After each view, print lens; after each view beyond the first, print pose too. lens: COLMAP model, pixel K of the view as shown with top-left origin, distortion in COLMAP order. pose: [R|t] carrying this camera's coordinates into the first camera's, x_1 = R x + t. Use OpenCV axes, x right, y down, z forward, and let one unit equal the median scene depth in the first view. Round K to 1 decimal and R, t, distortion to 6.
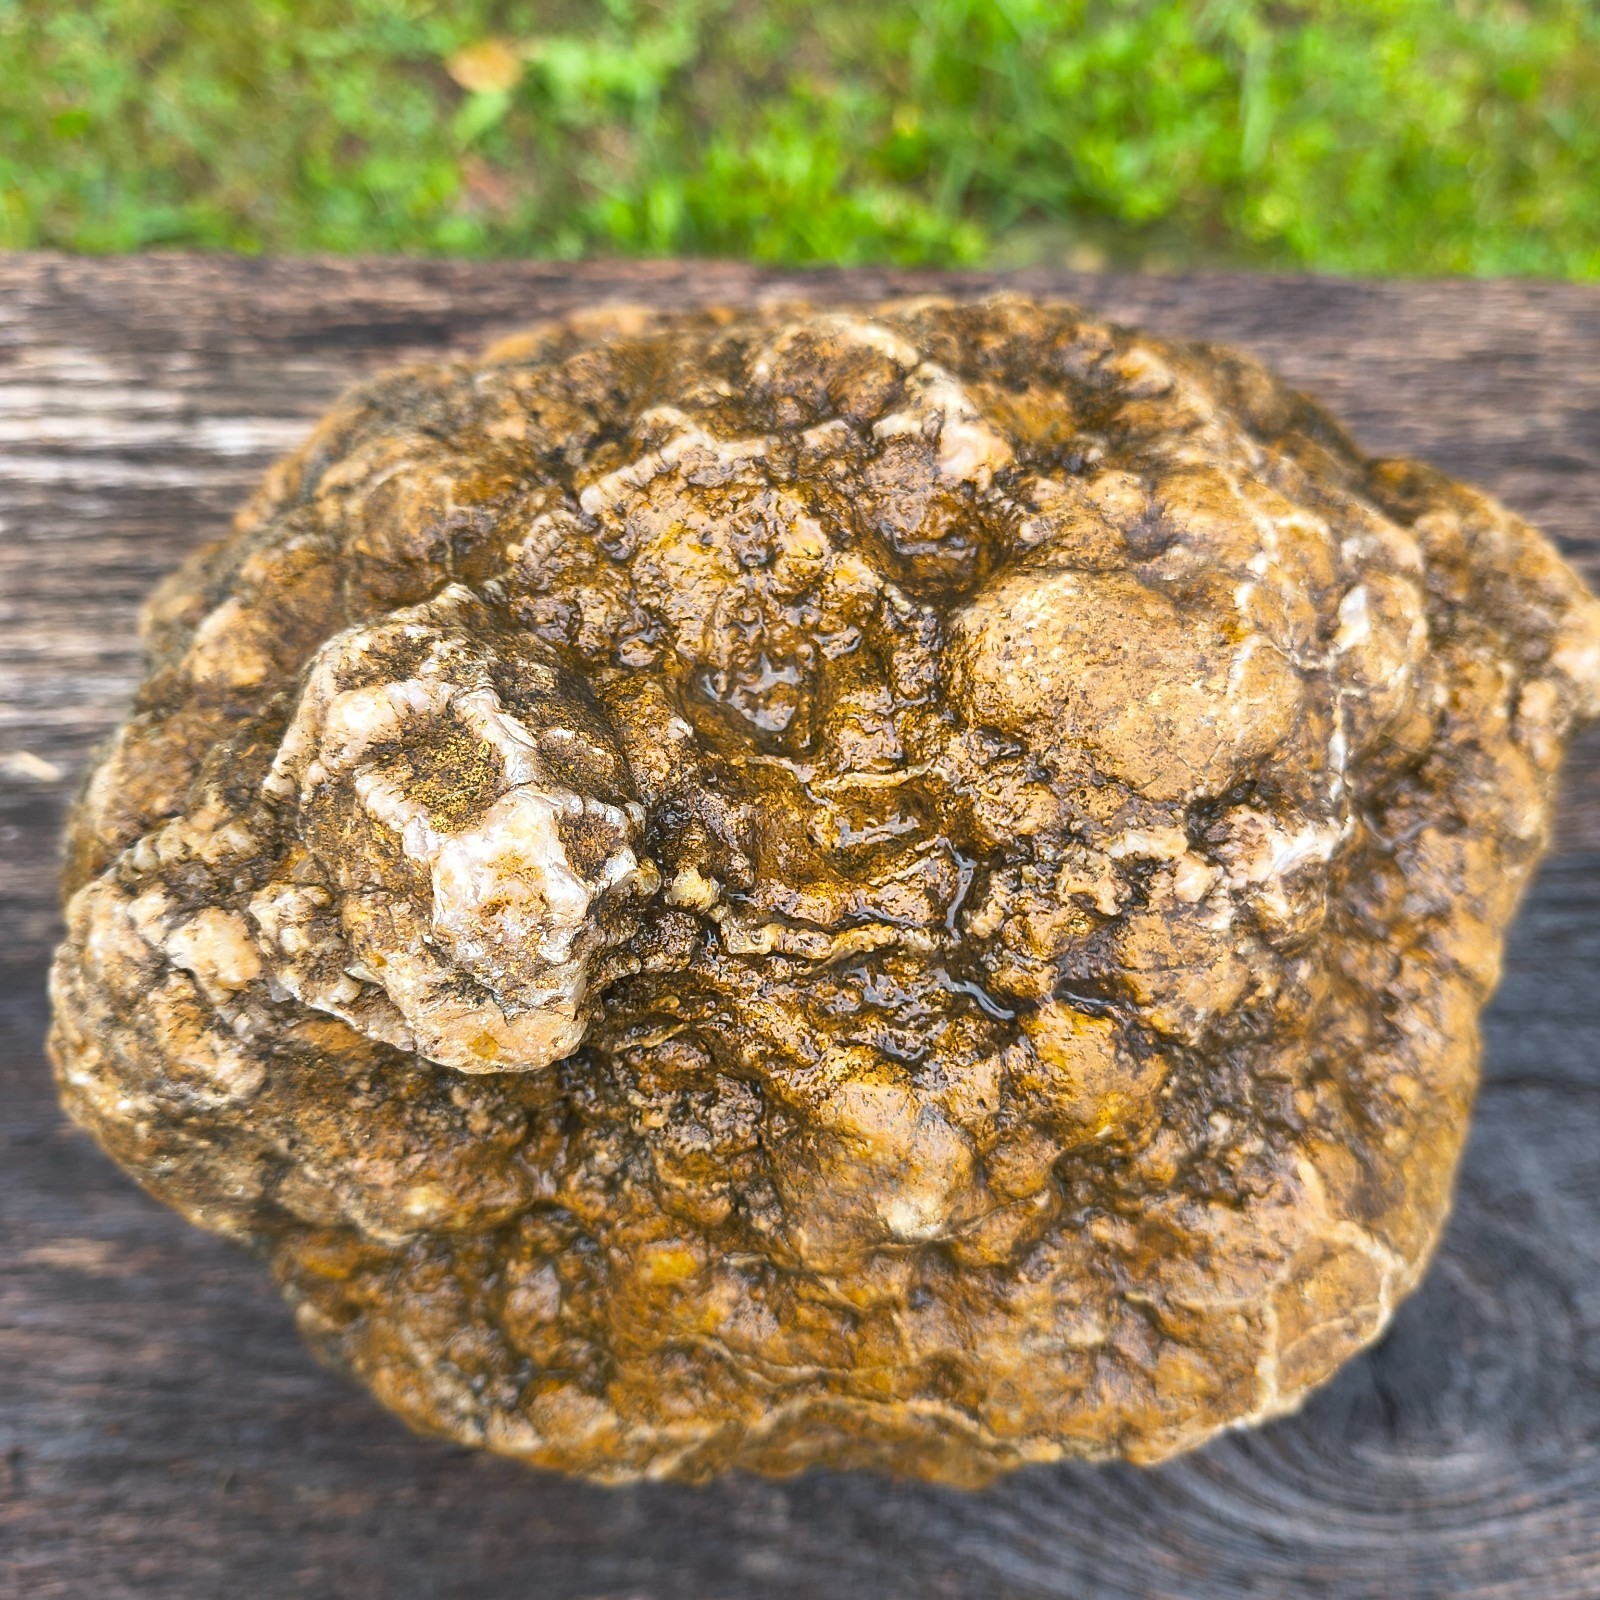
lens RADIAL K [[1609.7, 0, 792.0], [0, 1609.7, 796.3], [0, 0, 1]] dist [0.077514, -0.203377]
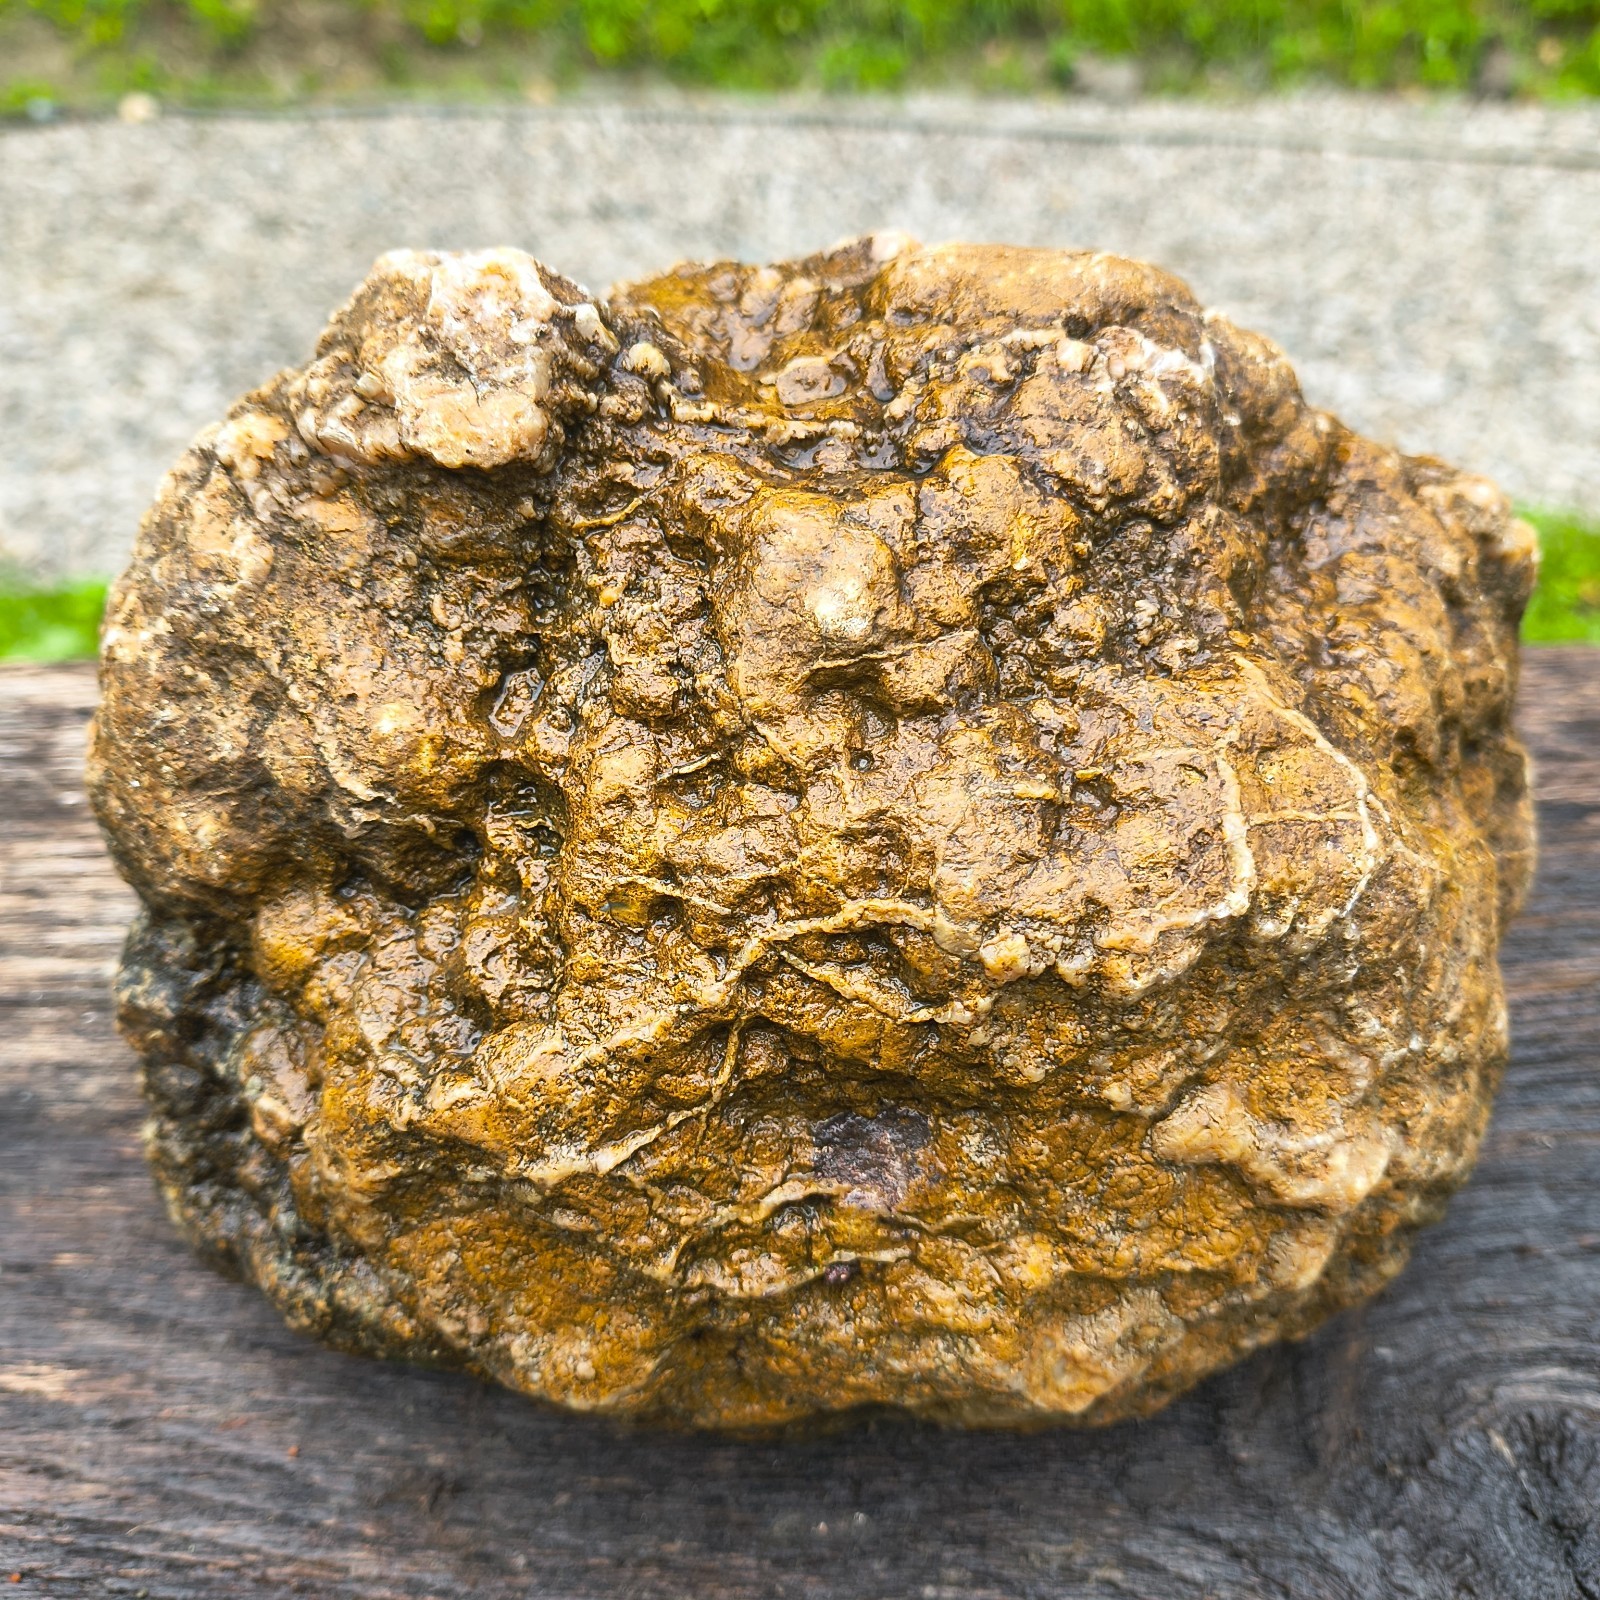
lens RADIAL K [[1609.7, 0, 792.0], [0, 1609.7, 796.3], [0, 0, 1]] dist [0.077514, -0.203377]
pose [[0.995200, -0.042728, -0.088037, 0.131398], [-0.018599, 0.800653, -0.598840, 0.985302], [0.096074, 0.597603, 0.796015, 0.231214]]
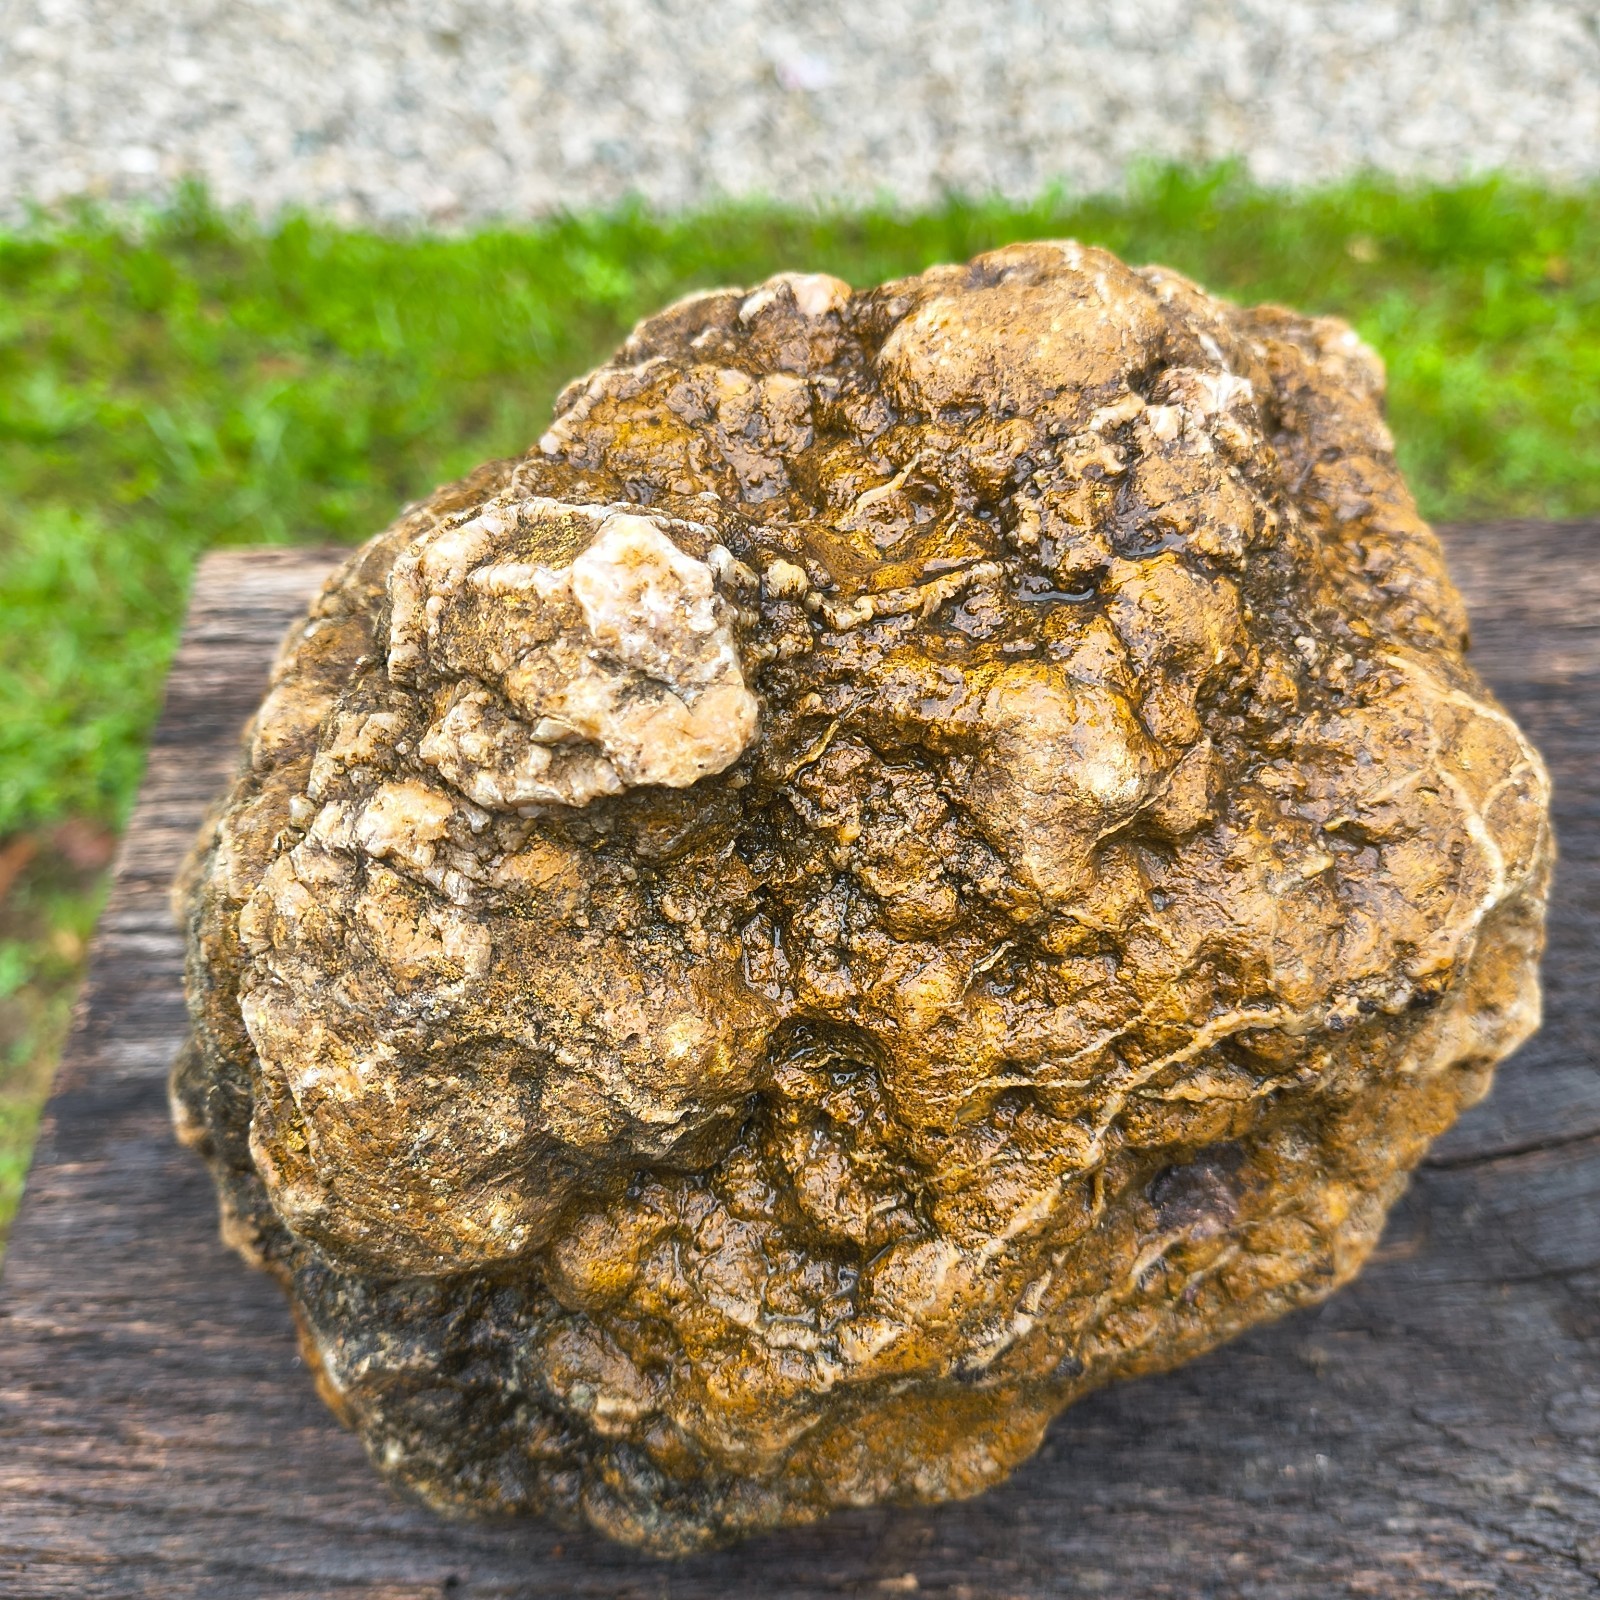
lens RADIAL K [[1609.7, 0, 792.0], [0, 1609.7, 796.3], [0, 0, 1]] dist [0.077514, -0.203377]
pose [[0.888831, -0.417300, 0.189317, -0.313863], [0.458084, 0.819798, -0.343642, 0.534912], [-0.011800, 0.392163, 0.919820, 0.036256]]
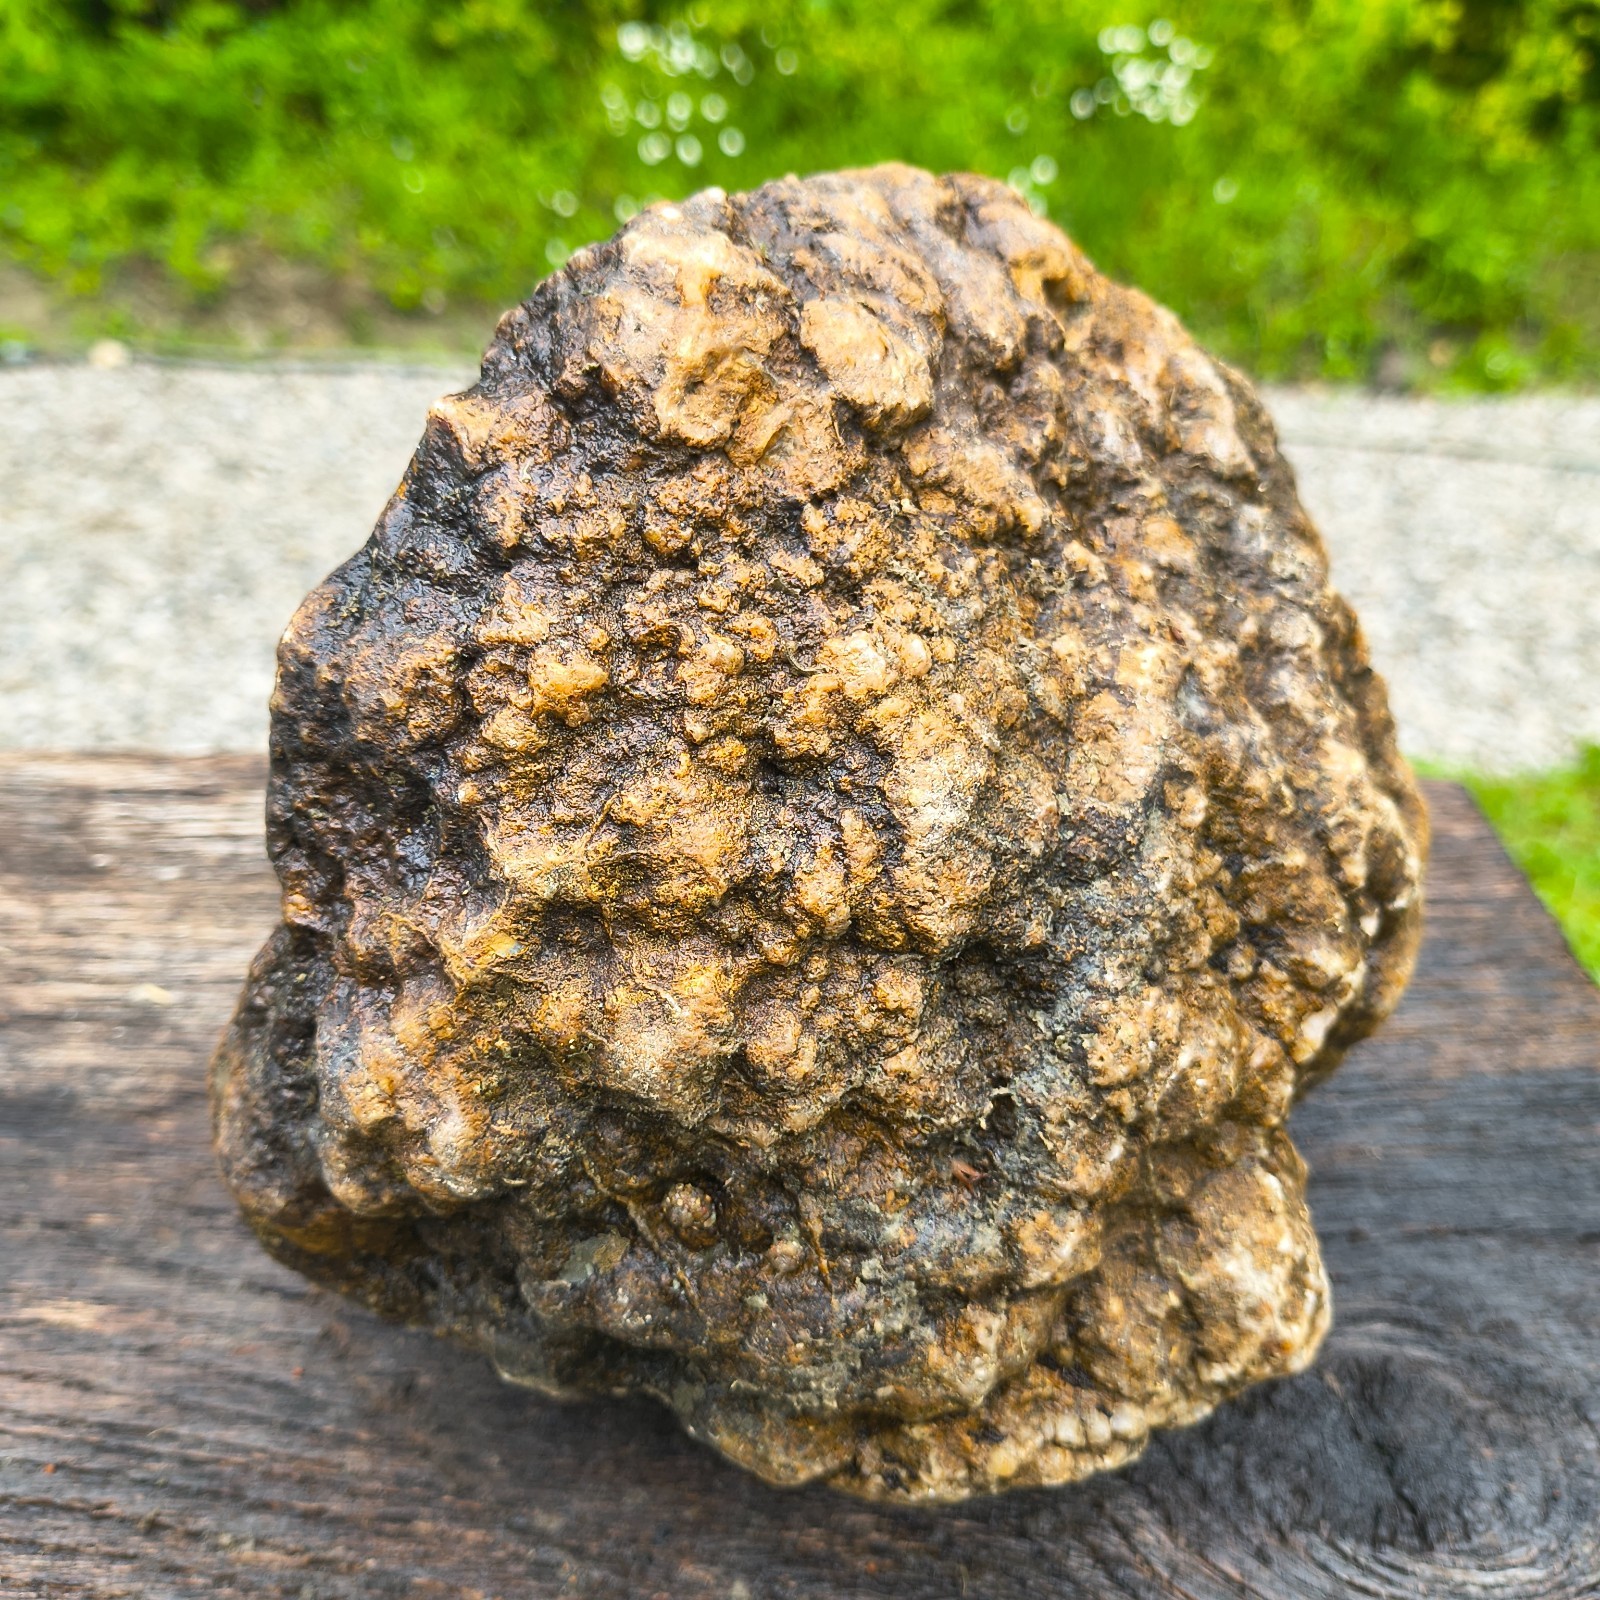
lens RADIAL K [[1609.7, 0, 792.0], [0, 1609.7, 796.3], [0, 0, 1]] dist [0.077514, -0.203377]
pose [[0.998802, -0.030062, -0.038624, 0.123348], [-0.006612, 0.699044, -0.715048, 1.415506], [0.048496, 0.714446, 0.698008, 0.118835]]
